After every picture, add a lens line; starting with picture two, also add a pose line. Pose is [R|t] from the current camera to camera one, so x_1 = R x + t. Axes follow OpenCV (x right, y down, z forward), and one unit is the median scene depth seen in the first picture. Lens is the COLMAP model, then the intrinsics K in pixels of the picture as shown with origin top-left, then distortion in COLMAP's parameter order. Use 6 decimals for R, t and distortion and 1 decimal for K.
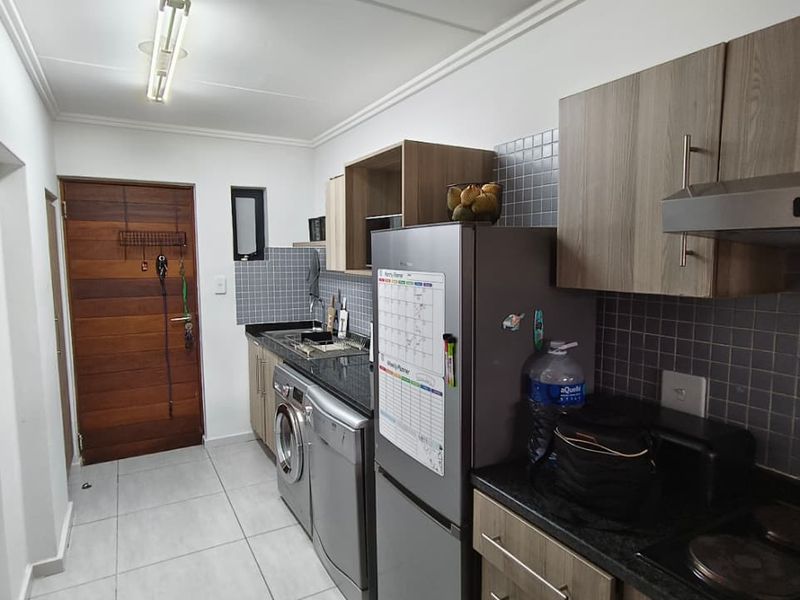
lens RADIAL K [[495.7, 0, 398.0], [0, 495.7, 302.1], [0, 0, 1]] dist [-0.003617, -0.000229]
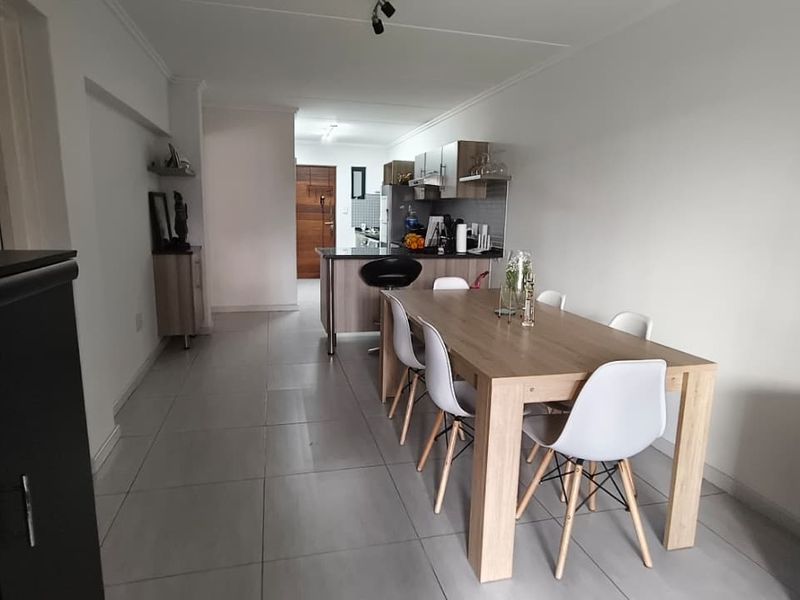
lens RADIAL K [[495.7, 0, 400.0], [0, 495.7, 298.1], [0, 0, 1]] dist [-0.003617, -0.000229]
pose [[0.967425, 0.069332, -0.243480, 0.496288], [-0.051433, 0.995537, 0.079123, 0.186408], [0.247879, -0.064023, 0.966673, -1.239649]]
